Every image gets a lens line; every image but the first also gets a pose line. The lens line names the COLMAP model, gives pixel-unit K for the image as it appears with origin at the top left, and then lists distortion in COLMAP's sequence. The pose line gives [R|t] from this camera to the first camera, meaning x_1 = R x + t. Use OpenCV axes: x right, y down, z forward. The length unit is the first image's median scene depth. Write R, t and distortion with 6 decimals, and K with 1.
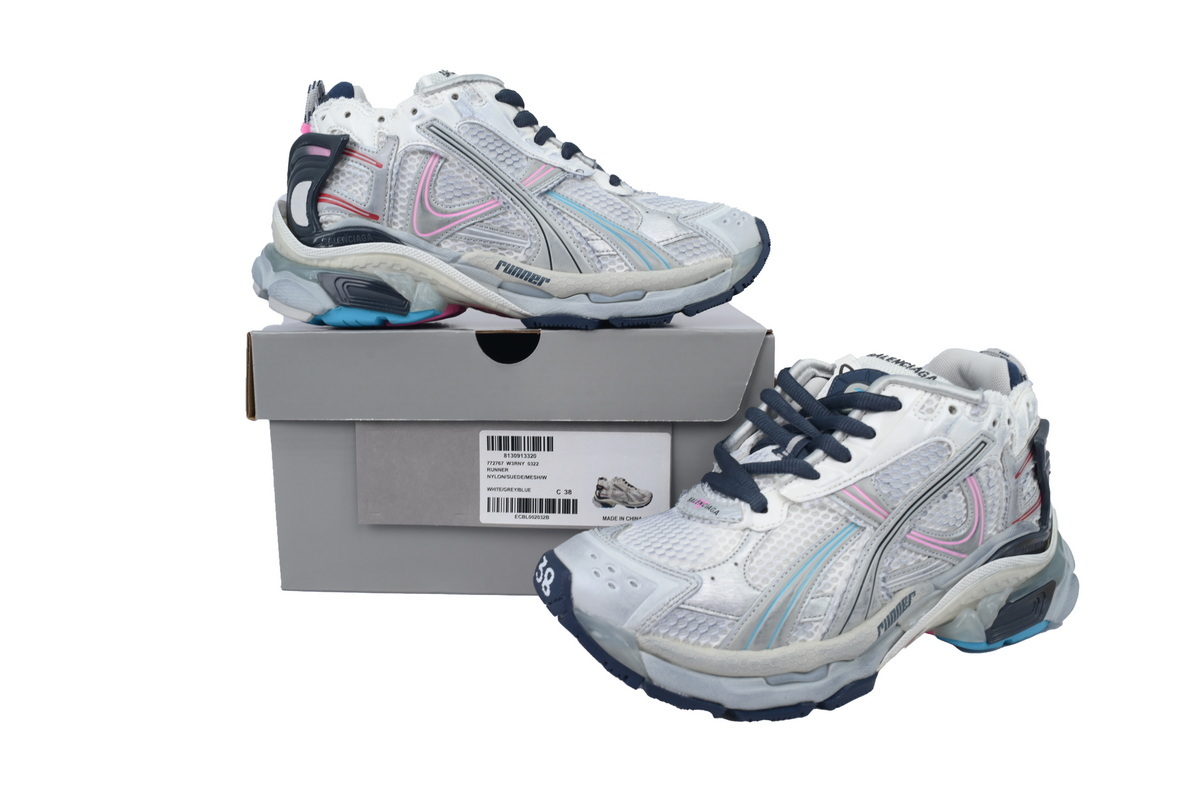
lens RADIAL K [[897.4, 0, 600.0], [0, 897.4, 400.0], [0, 0, 1]] dist [-0.004835, 0.000131]
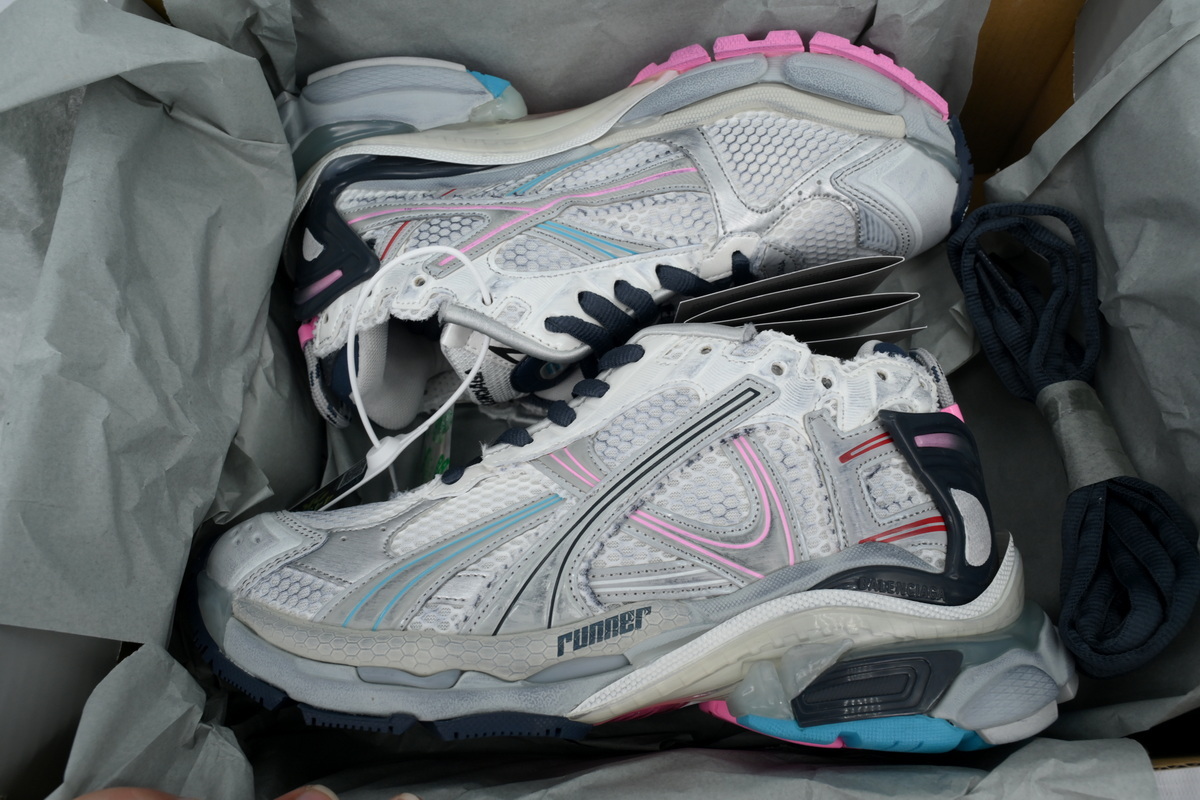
lens RADIAL K [[897.4, 0, 600.0], [0, 897.4, 400.0], [0, 0, 1]] dist [-0.004835, 0.000131]
pose [[0.890176, -0.092833, -0.446058, 0.643789], [-0.118232, 0.898418, -0.422927, 0.369616], [0.440008, 0.429218, 0.788774, 0.405391]]
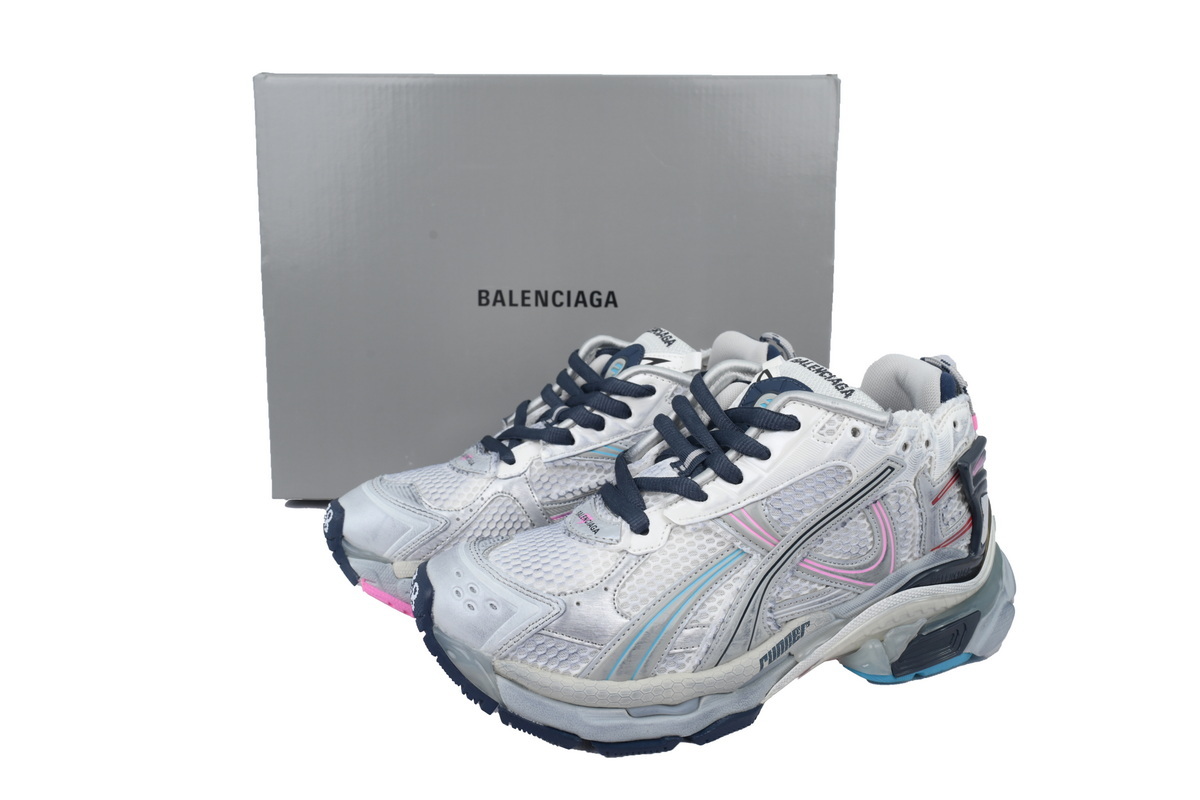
lens RADIAL K [[897.4, 0, 600.0], [0, 897.4, 400.0], [0, 0, 1]] dist [-0.004835, 0.000131]
pose [[0.995655, 0.032017, -0.087441, 0.212682], [-0.026006, 0.997275, 0.069040, -0.079429], [0.089413, -0.066466, 0.993774, 0.062562]]
